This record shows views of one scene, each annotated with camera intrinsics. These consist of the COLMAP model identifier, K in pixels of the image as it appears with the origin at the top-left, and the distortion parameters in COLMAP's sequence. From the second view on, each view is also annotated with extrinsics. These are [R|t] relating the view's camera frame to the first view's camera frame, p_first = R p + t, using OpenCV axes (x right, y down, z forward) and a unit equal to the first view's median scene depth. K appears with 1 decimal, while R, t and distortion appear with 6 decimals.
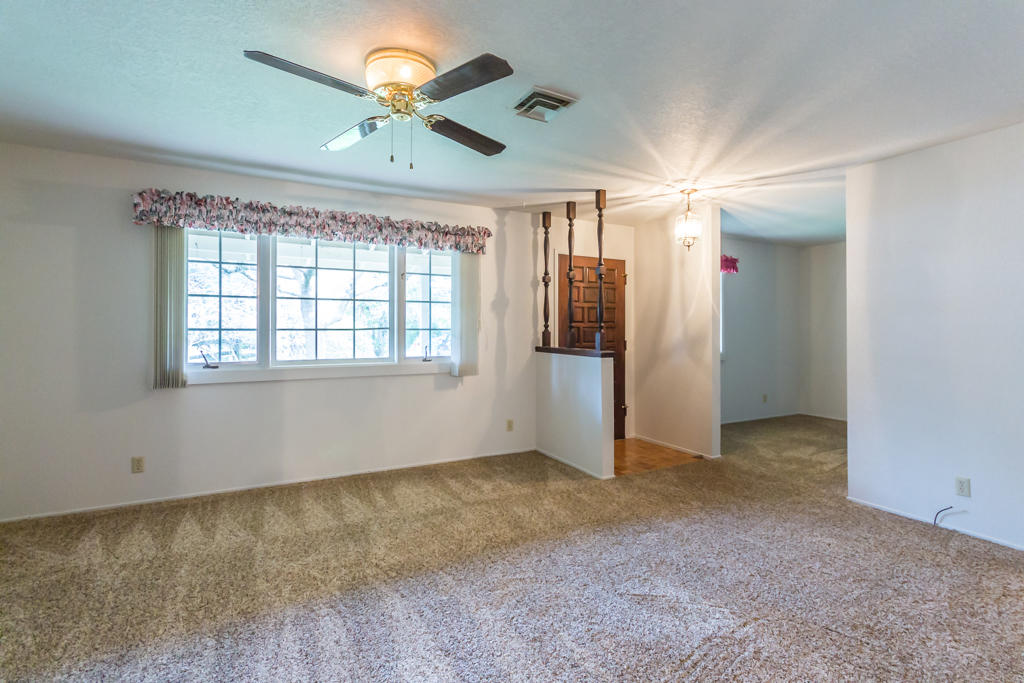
lens RADIAL K [[483.2, 0, 511.9], [0, 483.2, 327.5], [0, 0, 1]] dist [-0.001733, 0.000010]
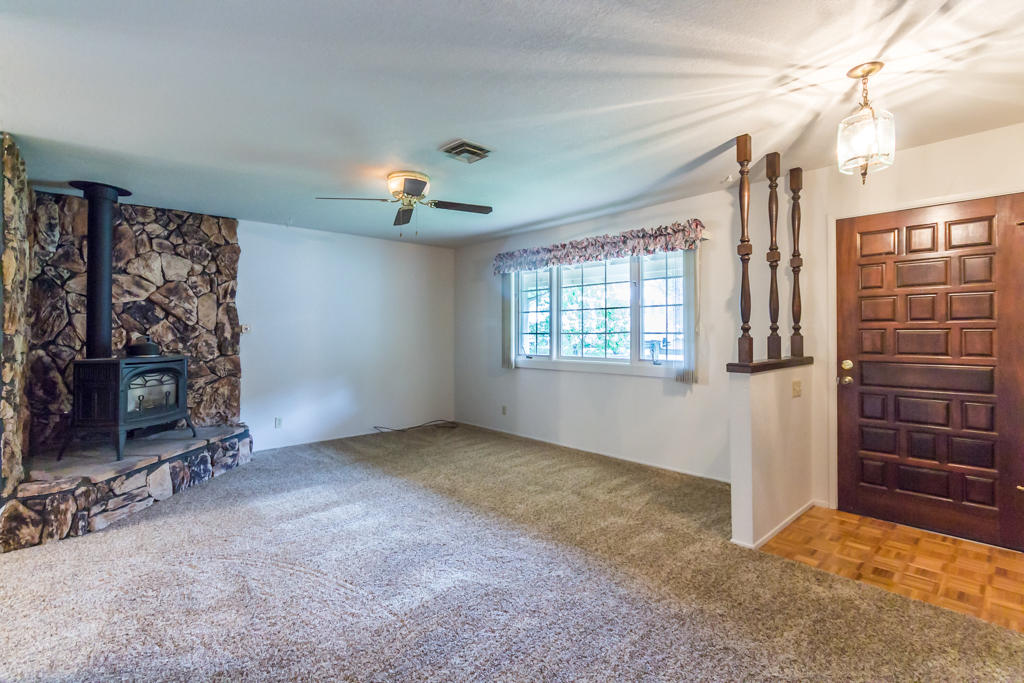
lens RADIAL K [[480.8, 0, 514.7], [0, 480.8, 332.3], [0, 0, 1]] dist [0.003916, 0.000965]
pose [[0.249959, -0.003360, -0.968251, 0.801297], [0.005427, 0.999983, -0.002069, 0.002724], [0.968241, -0.004737, 0.249973, 0.509495]]
